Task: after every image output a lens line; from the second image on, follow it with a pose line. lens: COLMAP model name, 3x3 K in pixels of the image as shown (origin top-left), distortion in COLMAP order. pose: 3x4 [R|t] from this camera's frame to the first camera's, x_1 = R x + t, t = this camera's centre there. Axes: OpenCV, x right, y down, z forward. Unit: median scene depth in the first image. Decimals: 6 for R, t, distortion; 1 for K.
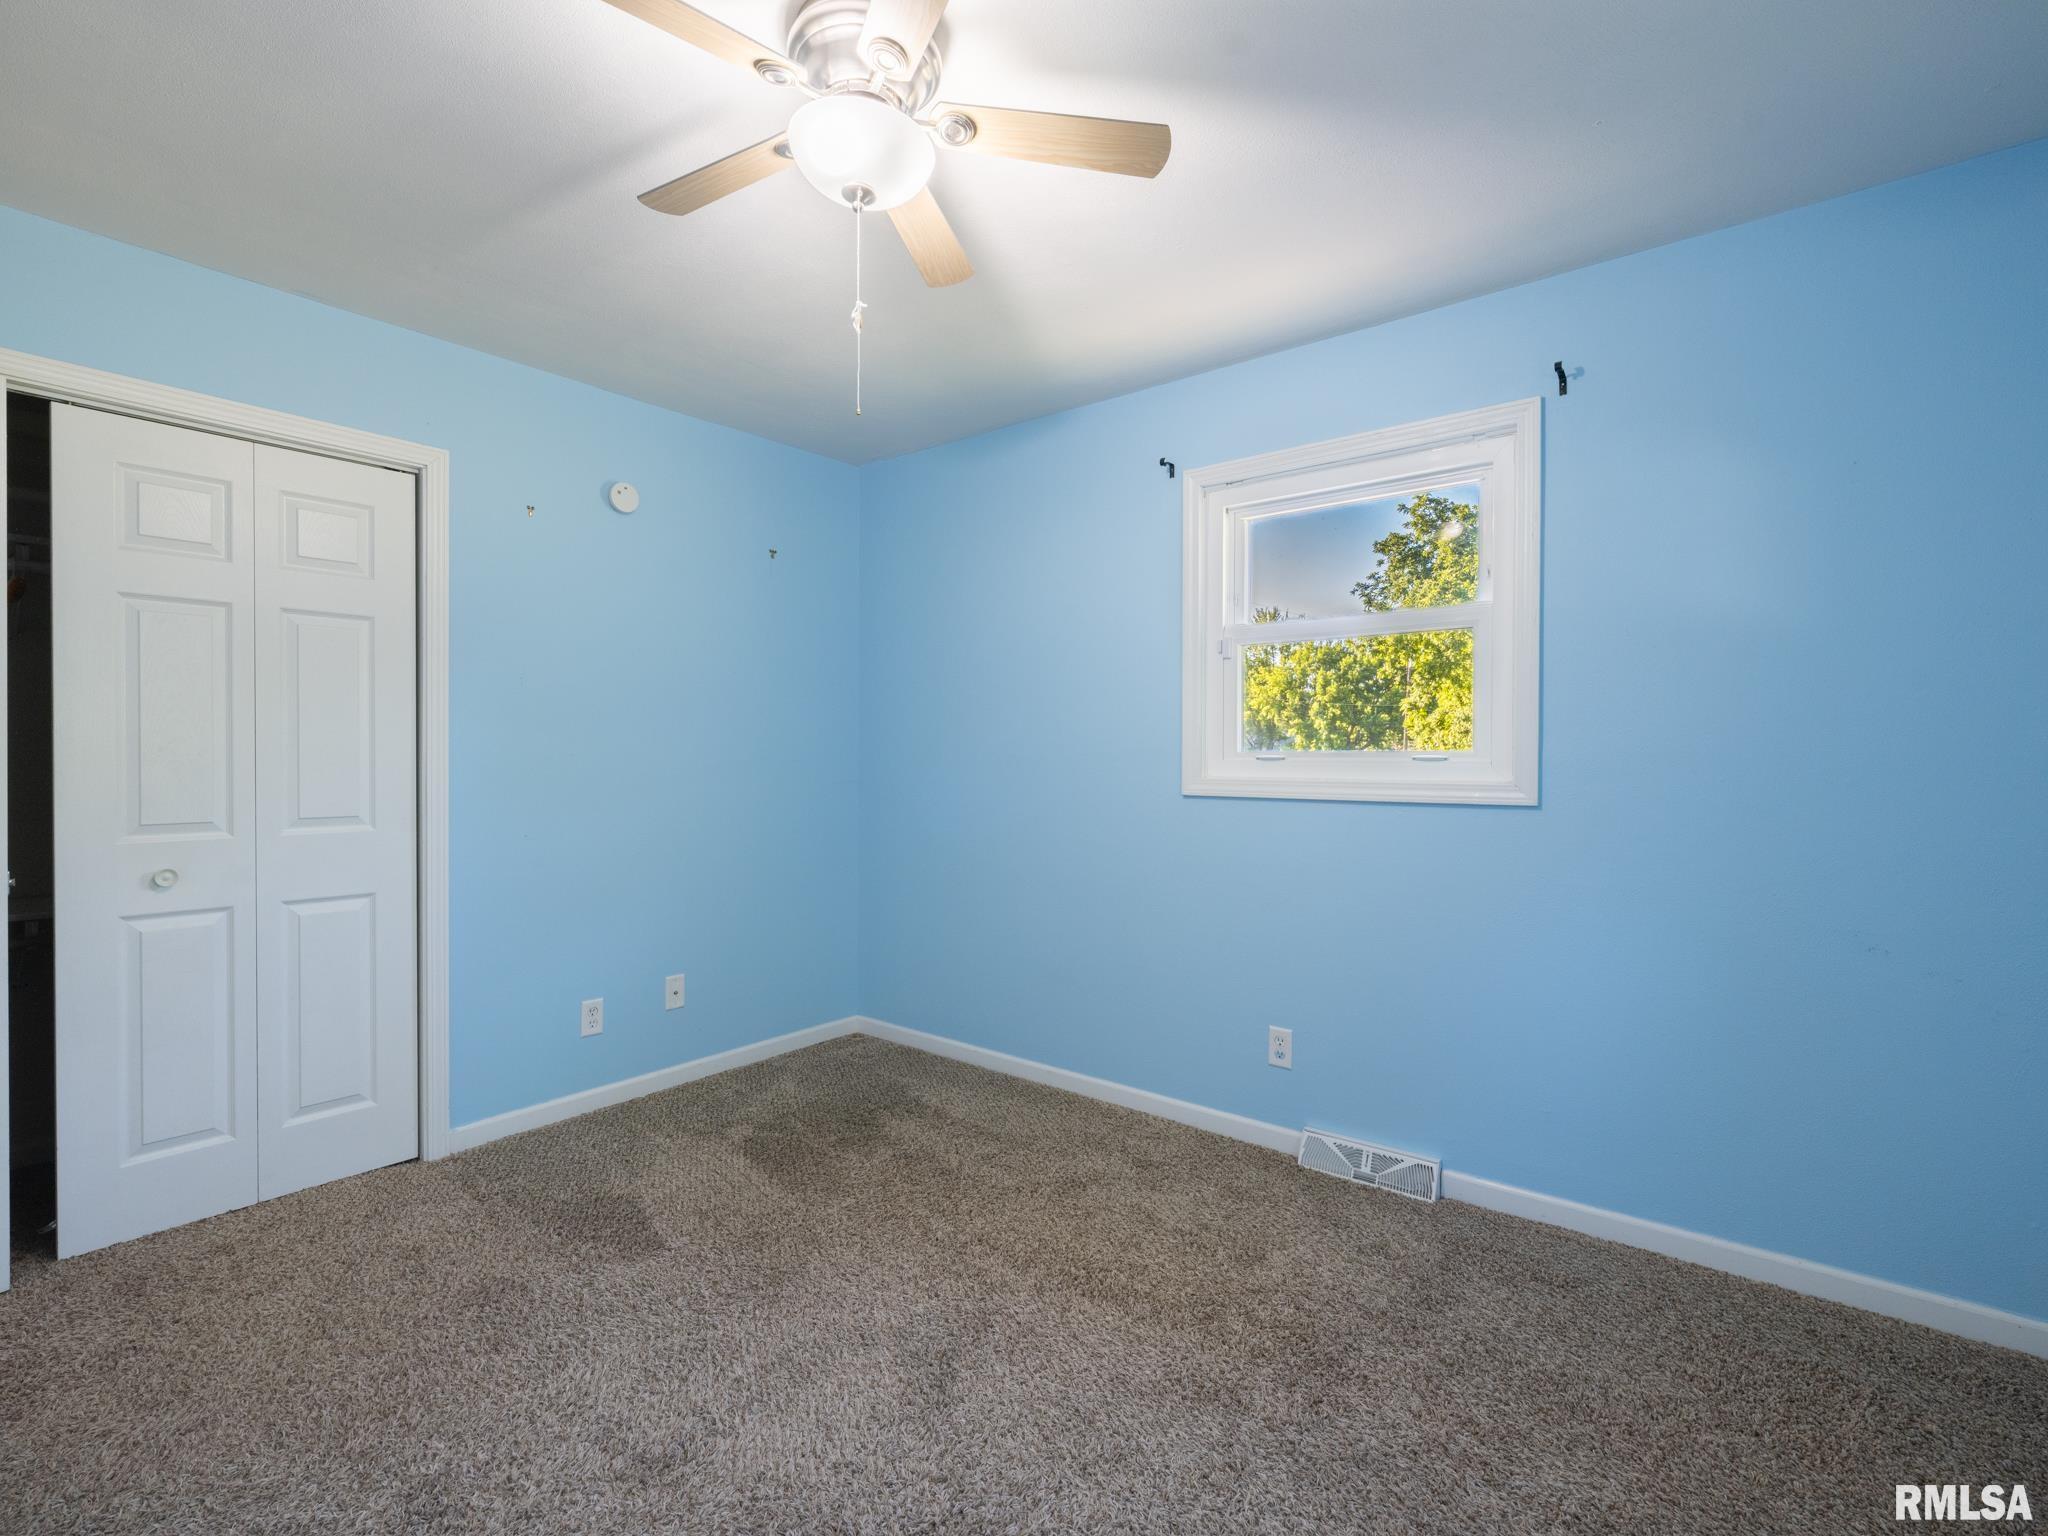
lens RADIAL K [[953.8, 0, 1017.7], [0, 953.8, 764.7], [0, 0, 1]] dist [-0.002806, 0.000305]
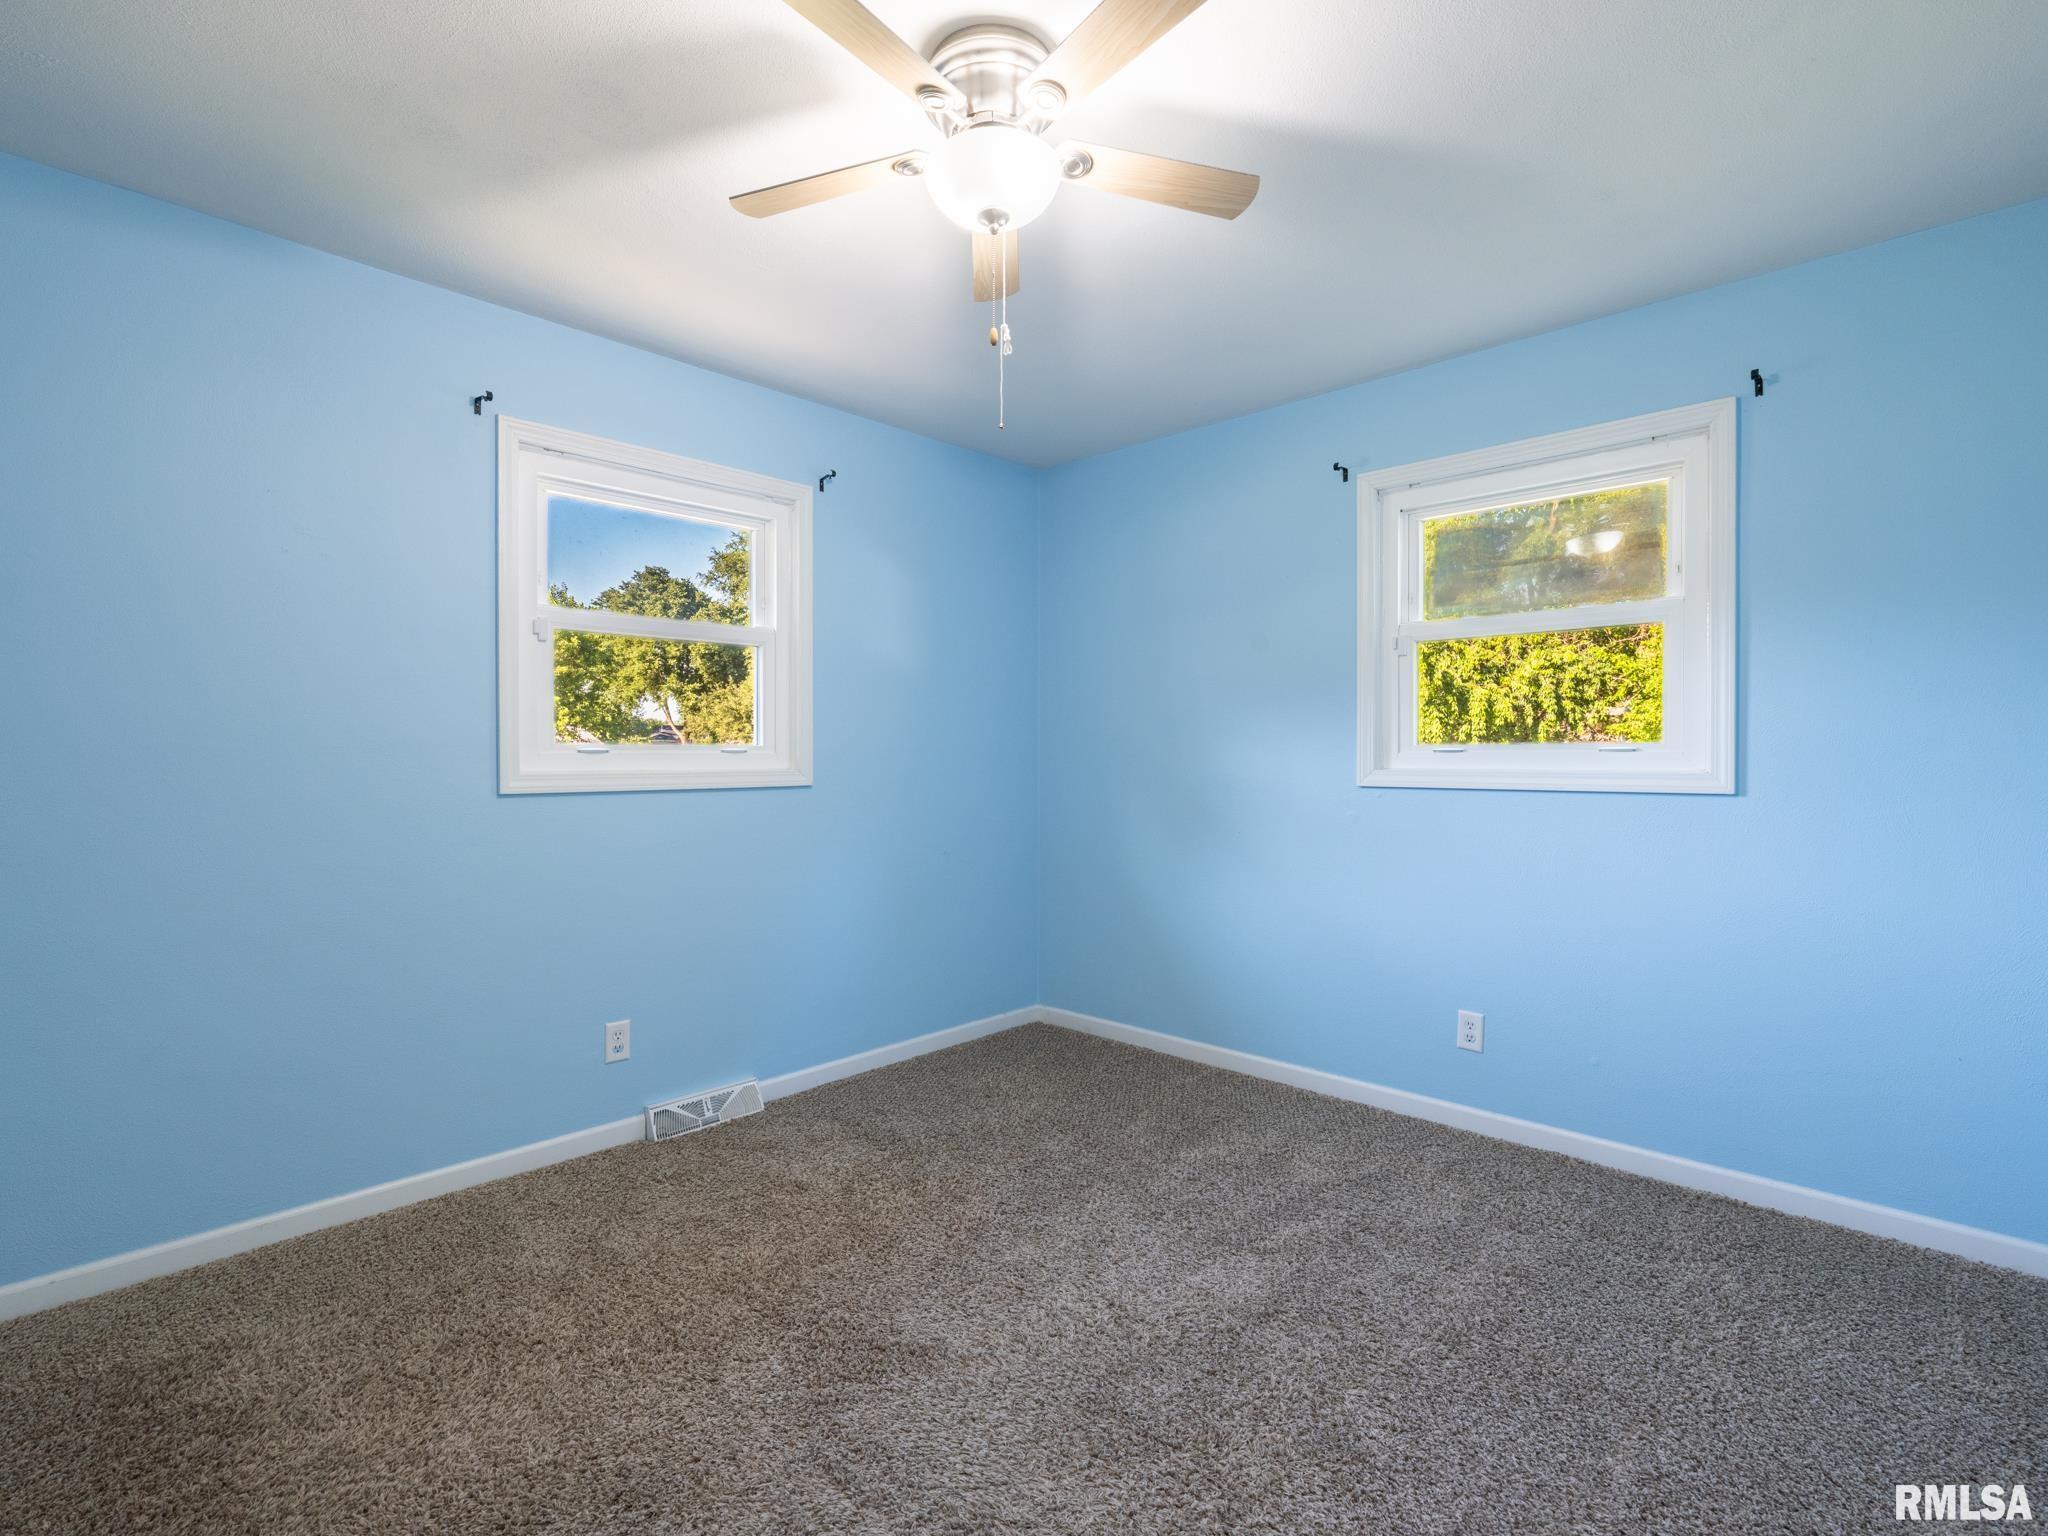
lens RADIAL K [[953.8, 0, 1017.7], [0, 953.8, 764.7], [0, 0, 1]] dist [-0.002806, 0.000305]
pose [[0.090864, -0.010505, 0.995808, -0.747190], [0.012611, 0.999876, 0.009398, 0.004197], [-0.995783, 0.011704, 0.090986, 0.543863]]
